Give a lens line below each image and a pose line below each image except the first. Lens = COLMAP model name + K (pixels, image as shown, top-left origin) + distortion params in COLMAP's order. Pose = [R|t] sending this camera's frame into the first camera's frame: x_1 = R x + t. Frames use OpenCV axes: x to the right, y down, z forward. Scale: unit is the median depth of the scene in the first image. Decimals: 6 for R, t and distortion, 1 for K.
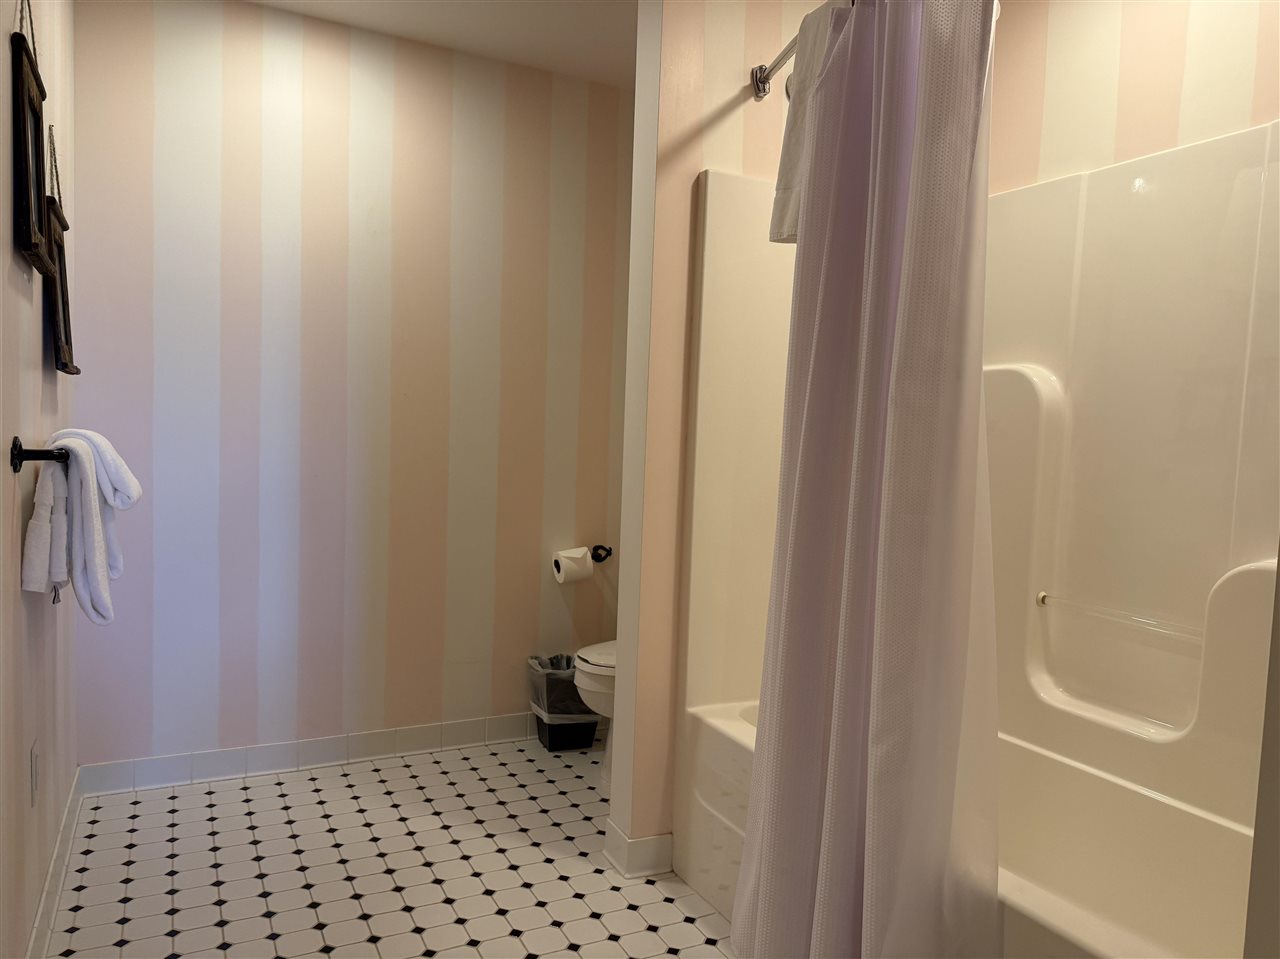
lens RADIAL K [[897.9, 0, 644.1], [0, 897.9, 488.2], [0, 0, 1]] dist [0.062229, -0.089421]
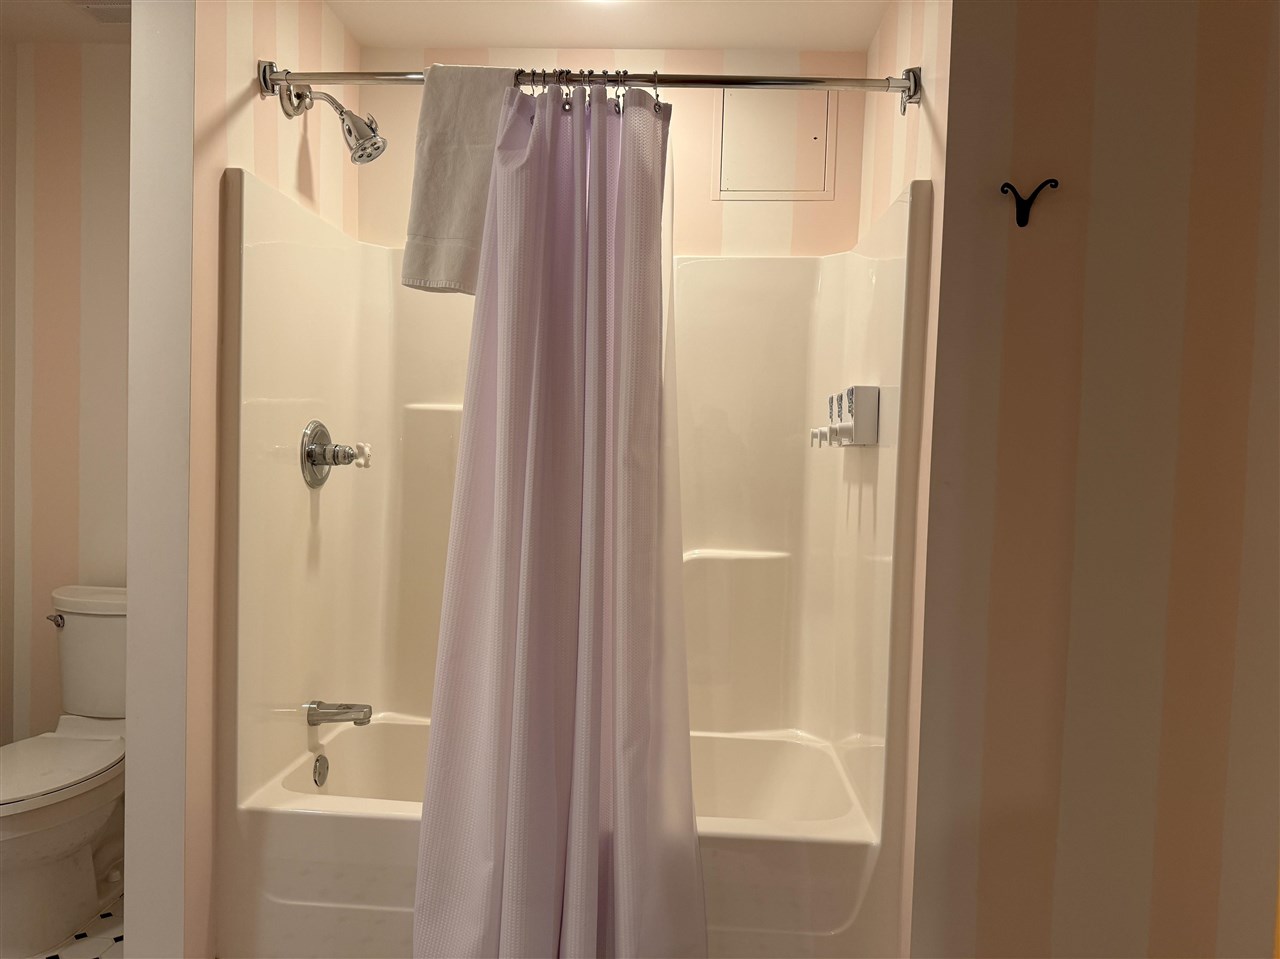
lens RADIAL K [[897.9, 0, 644.1], [0, 897.9, 488.2], [0, 0, 1]] dist [0.062229, -0.089421]
pose [[0.525784, -0.048570, 0.849230, -0.477801], [0.037207, 0.998726, 0.034084, -0.068869], [-0.849804, 0.013676, 0.526922, 0.236573]]
